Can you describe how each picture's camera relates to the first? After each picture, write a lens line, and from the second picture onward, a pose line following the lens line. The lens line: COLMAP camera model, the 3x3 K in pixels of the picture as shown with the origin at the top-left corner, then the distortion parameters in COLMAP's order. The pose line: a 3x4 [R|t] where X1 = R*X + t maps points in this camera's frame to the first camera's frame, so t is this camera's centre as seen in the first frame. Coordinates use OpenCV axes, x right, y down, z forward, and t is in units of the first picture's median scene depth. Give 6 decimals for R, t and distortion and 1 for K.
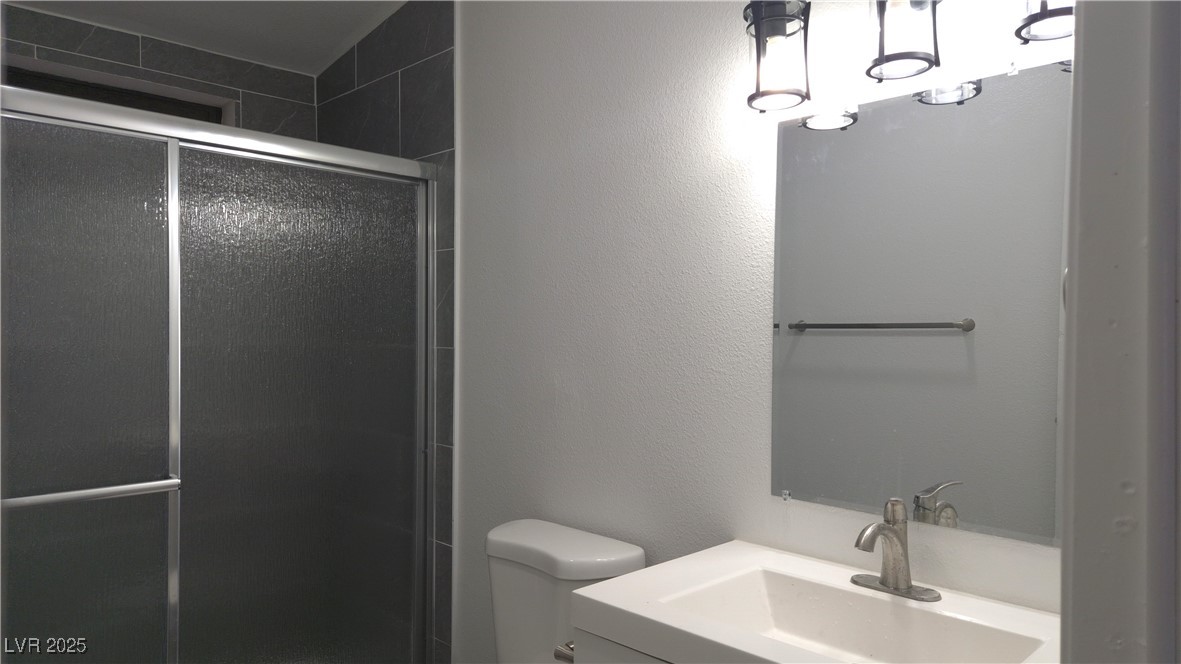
lens RADIAL K [[795.4, 0, 590.0], [0, 795.4, 336.1], [0, 0, 1]] dist [0.073758, -0.053416]
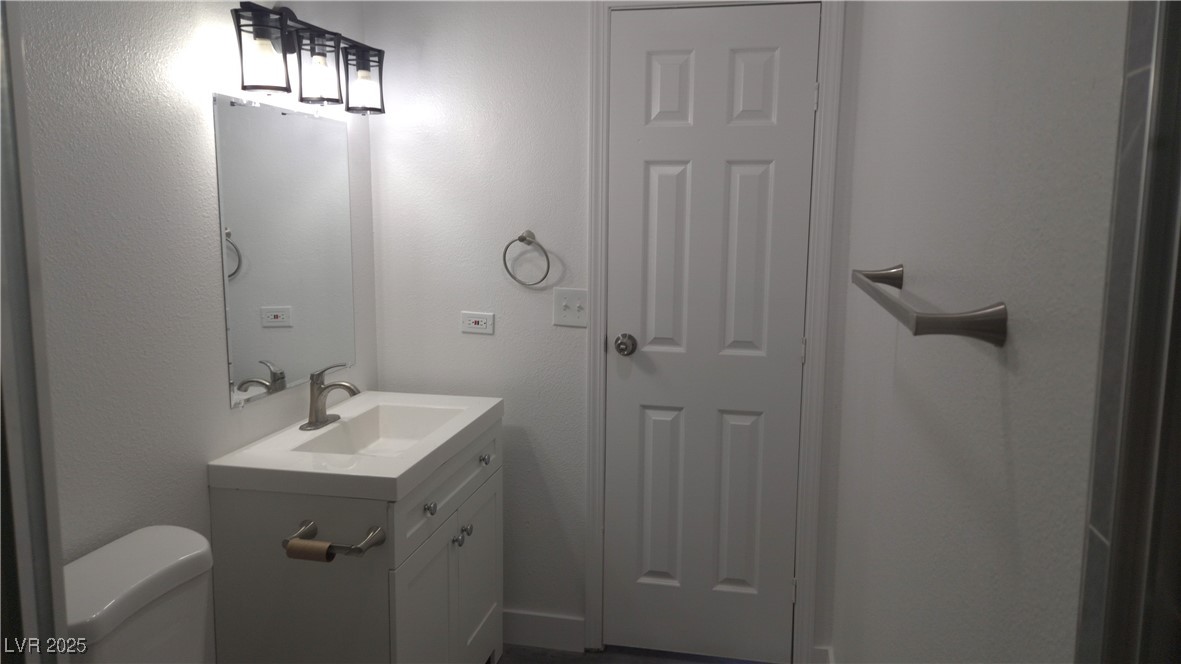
lens RADIAL K [[764.4, 0, 626.2], [0, 764.4, 333.3], [0, 0, 1]] dist [0.055757, -0.045169]
pose [[-0.600597, -0.123337, 0.789981, -0.690657], [-0.011302, 0.989242, 0.145854, -0.062398], [-0.799472, 0.078671, -0.595530, 0.794958]]
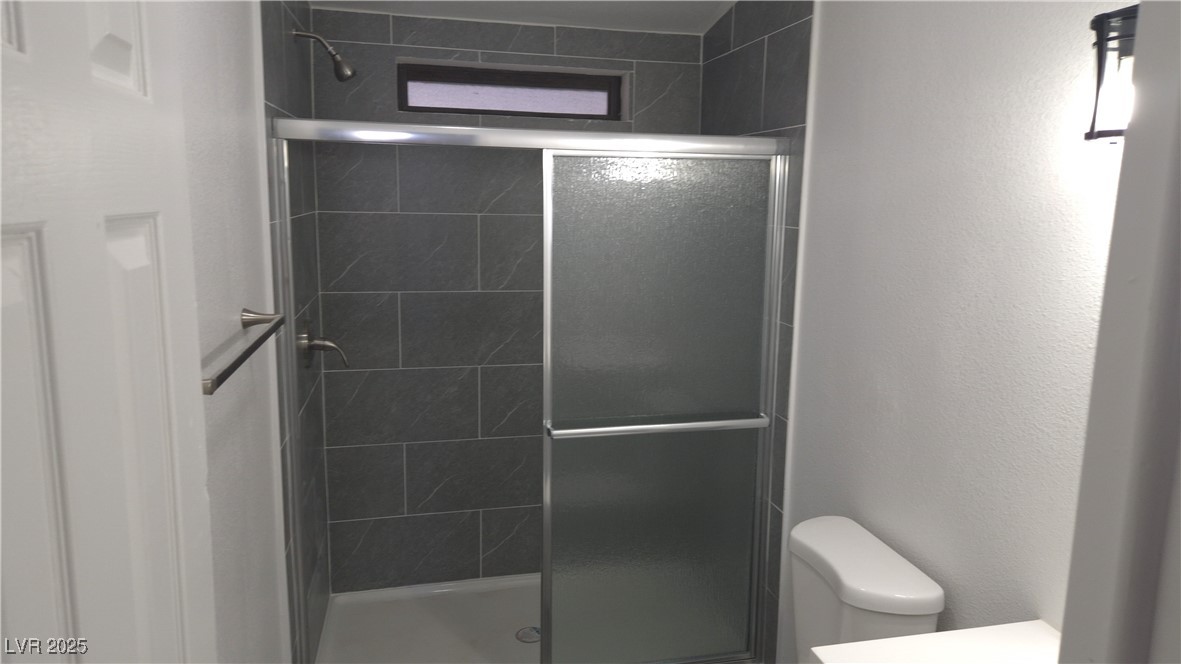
lens RADIAL K [[784.3, 0, 598.1], [0, 784.3, 326.1], [0, 0, 1]] dist [0.059332, -0.053792]
pose [[0.859029, 0.091156, -0.503745, 0.119634], [-0.016521, 0.988443, 0.150693, -0.131913], [0.511660, -0.121128, 0.850607, 0.022298]]
